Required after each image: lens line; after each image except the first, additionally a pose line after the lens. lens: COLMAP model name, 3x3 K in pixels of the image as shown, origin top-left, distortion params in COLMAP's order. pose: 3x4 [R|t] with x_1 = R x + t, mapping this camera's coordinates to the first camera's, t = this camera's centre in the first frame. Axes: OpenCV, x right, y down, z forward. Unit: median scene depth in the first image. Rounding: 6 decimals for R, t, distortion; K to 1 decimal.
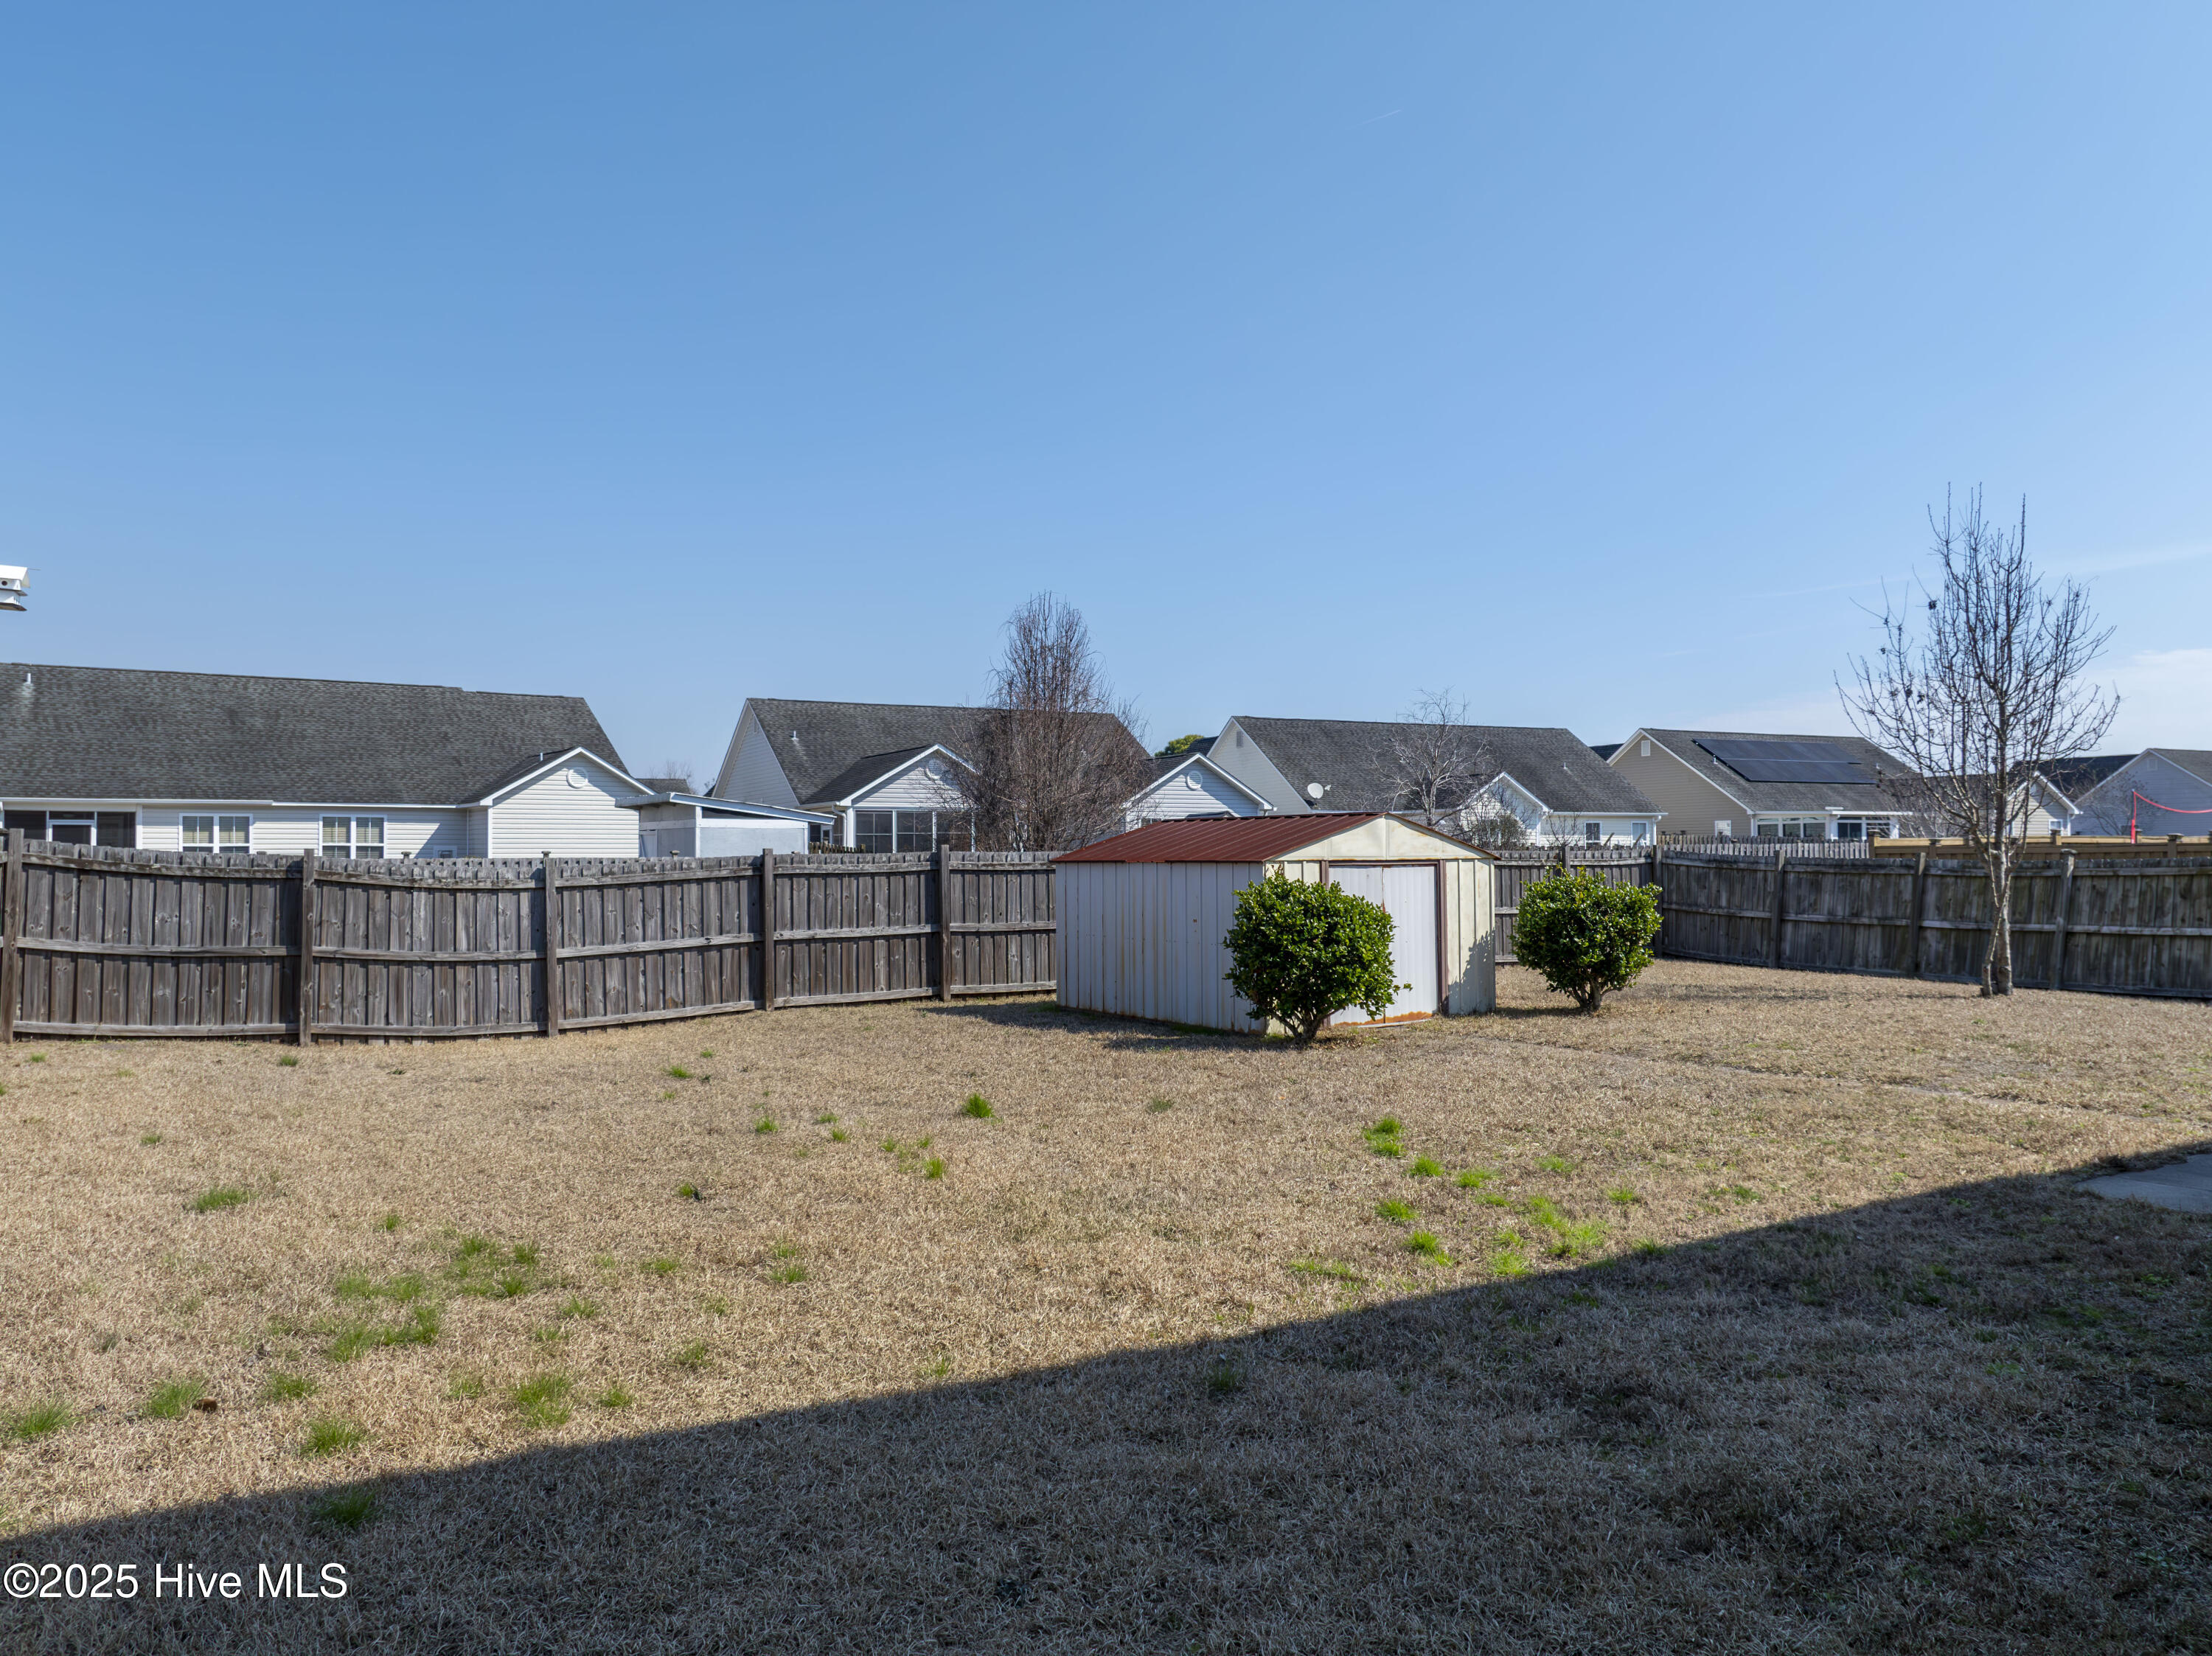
lens RADIAL K [[1566.5, 0, 1123.4], [0, 1566.5, 815.8], [0, 0, 1]] dist [-0.040093, 0.001661]
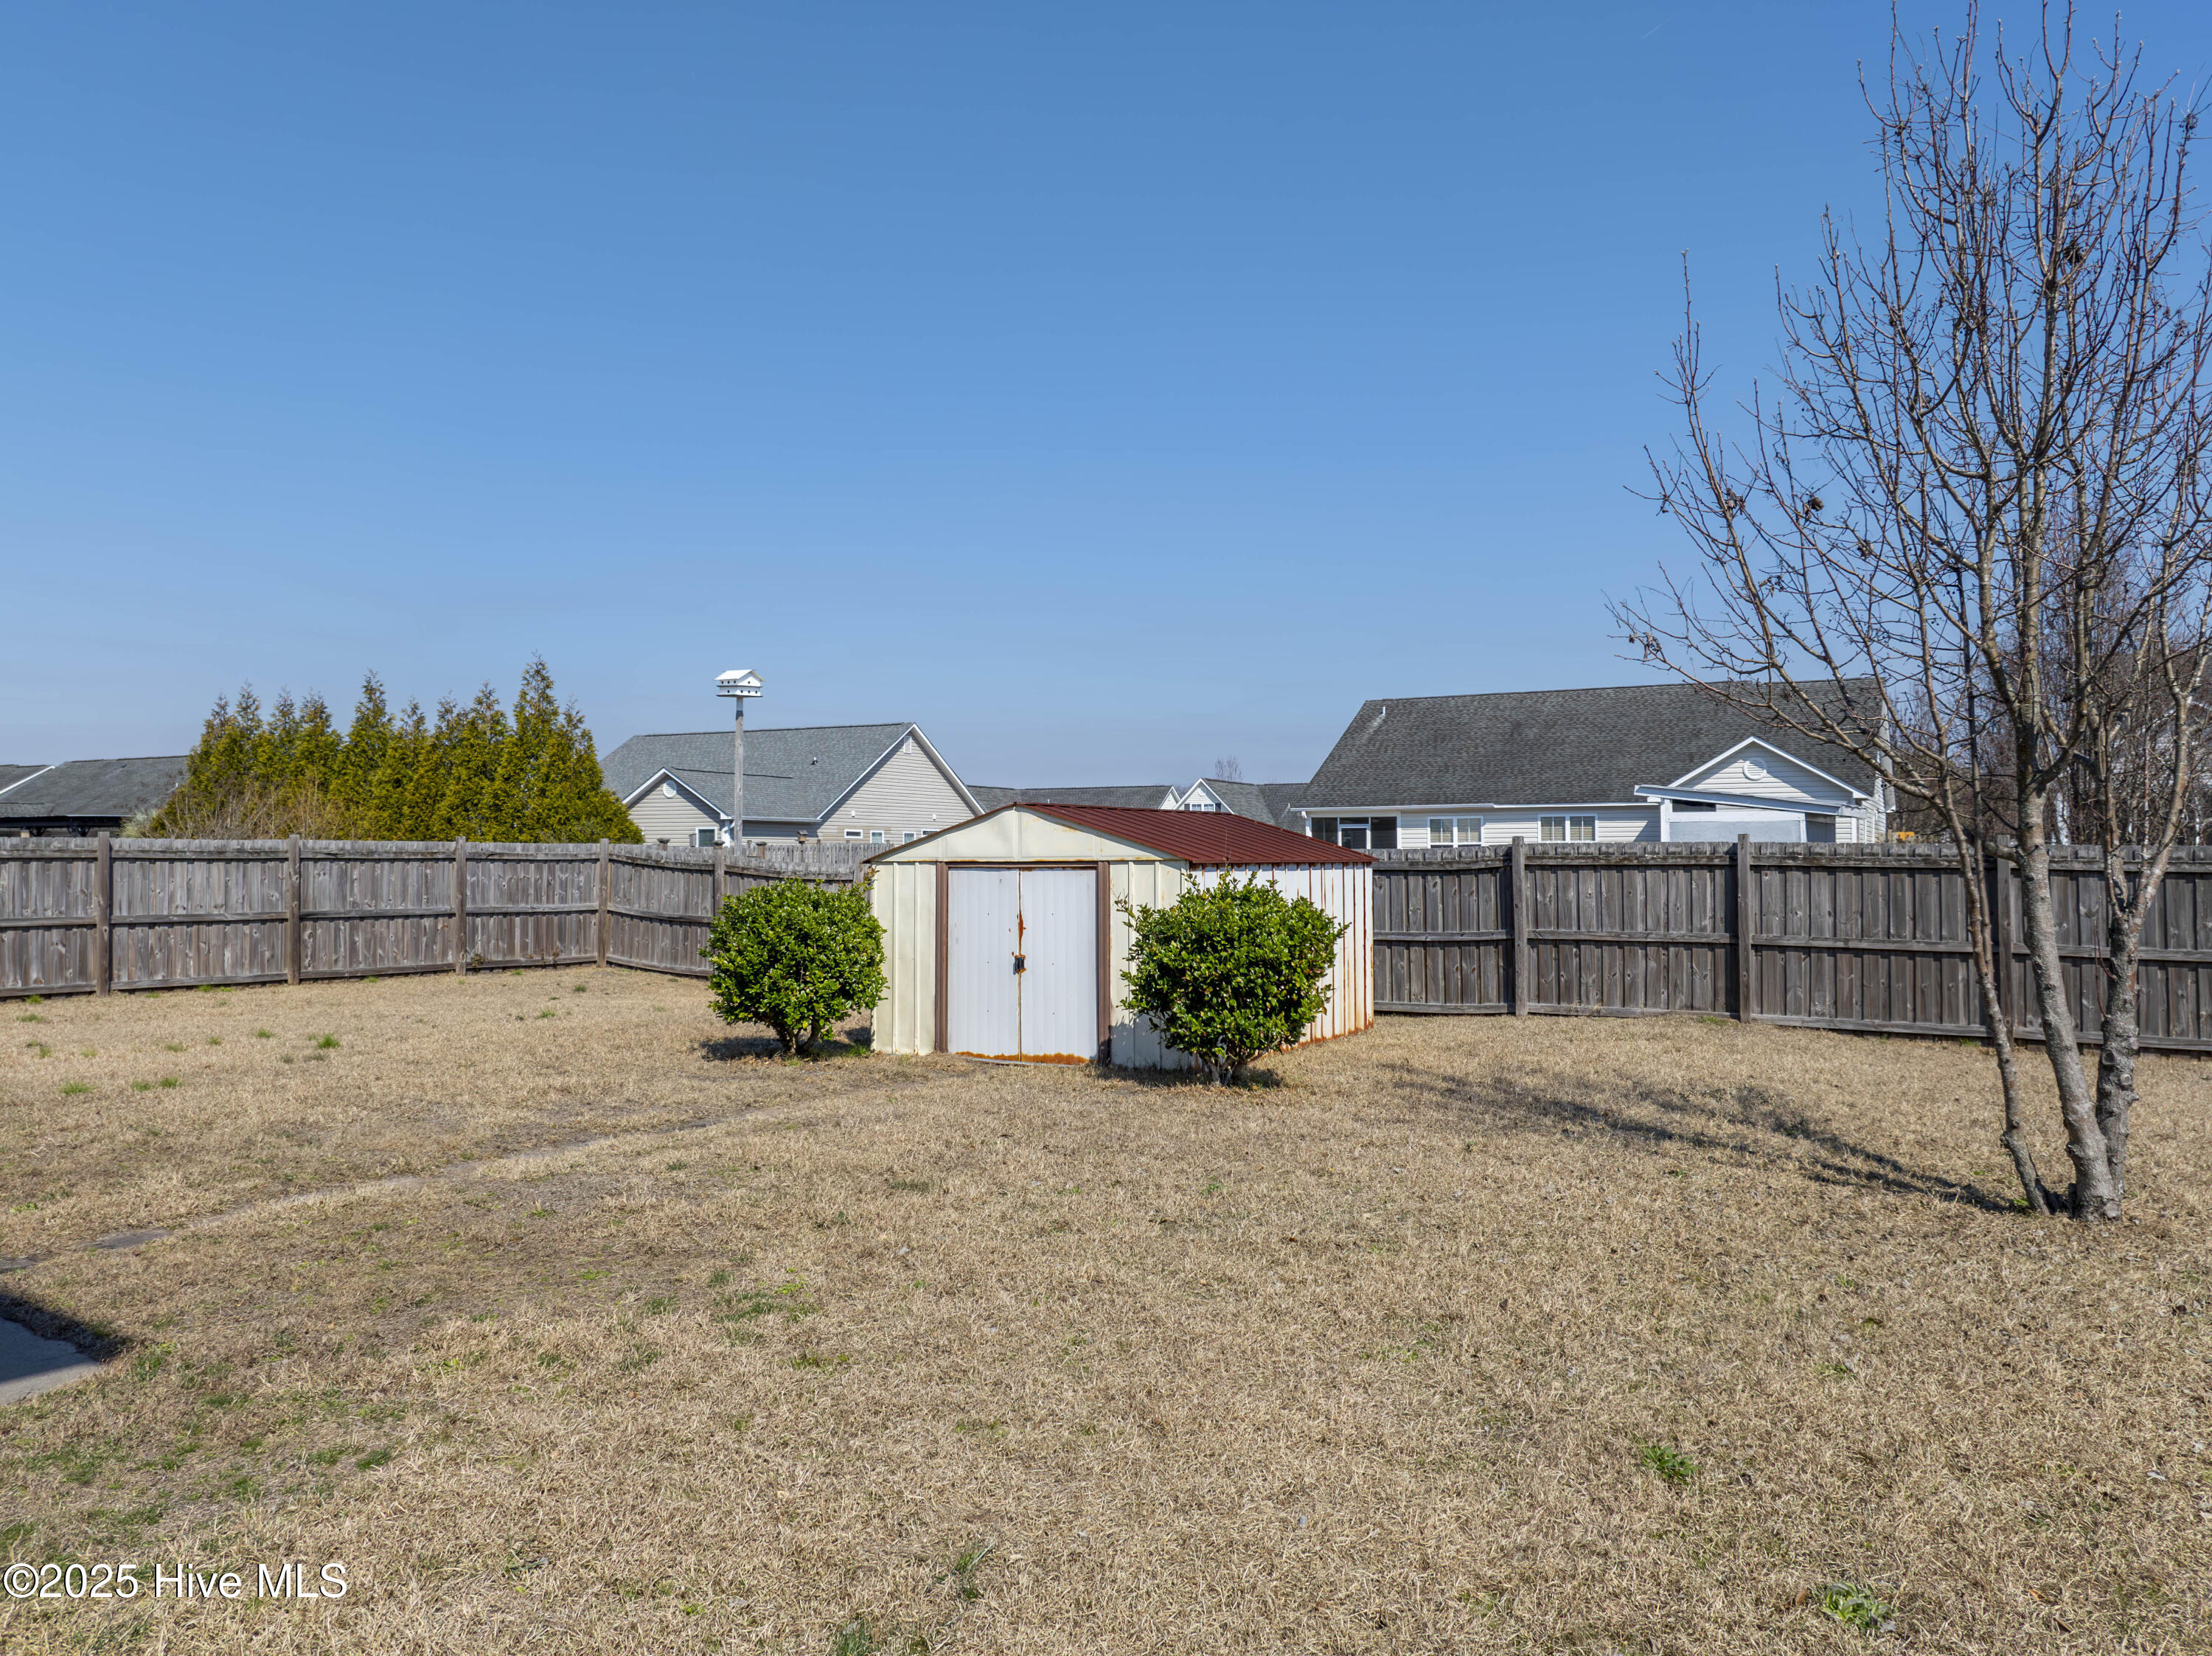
lens RADIAL K [[1566.5, 0, 1114.9], [0, 1566.5, 836.6], [0, 0, 1]] dist [-0.040093, 0.001661]
pose [[0.419940, -0.008890, -0.907508, 0.552502], [0.023827, 0.999715, 0.001233, 0.009236], [0.907239, -0.022141, 0.420033, 0.418323]]
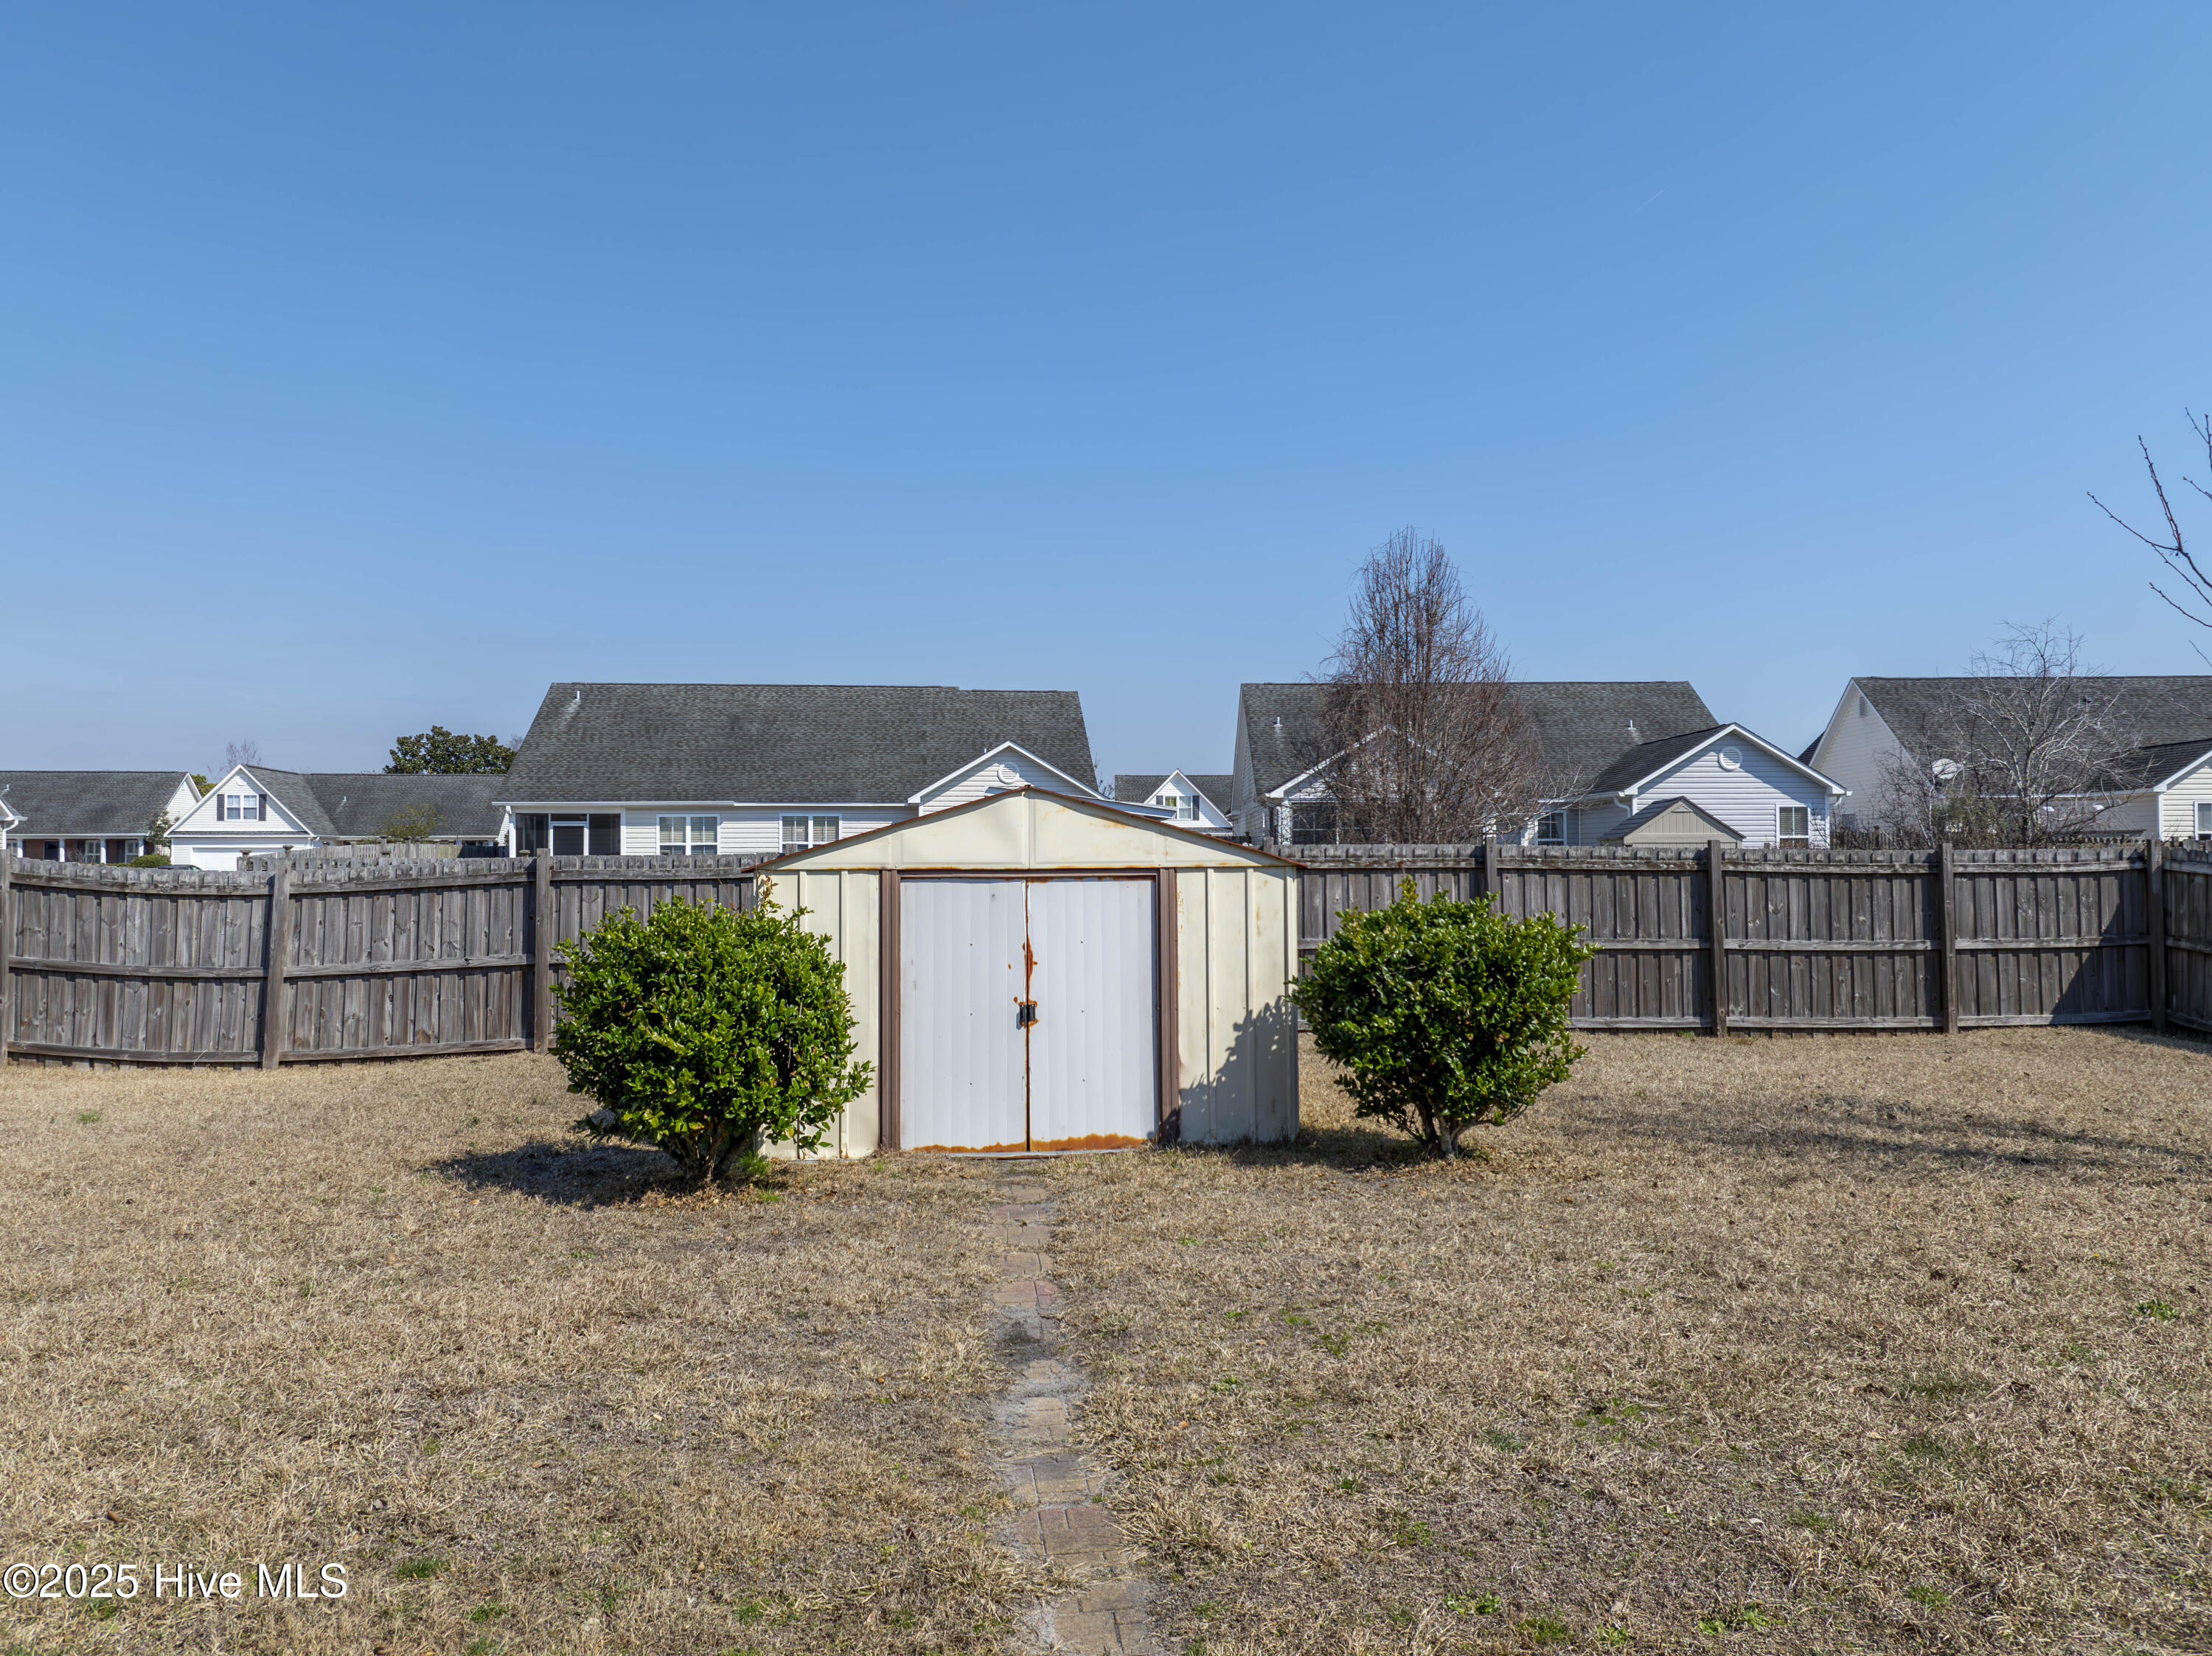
lens RADIAL K [[1566.5, 0, 1111.0], [0, 1566.5, 823.7], [0, 0, 1]] dist [-0.040093, 0.001661]
pose [[0.874809, -0.008076, -0.484401, 0.281832], [0.011604, 0.999923, 0.004285, 0.005610], [0.484329, -0.009370, 0.874836, 0.303121]]
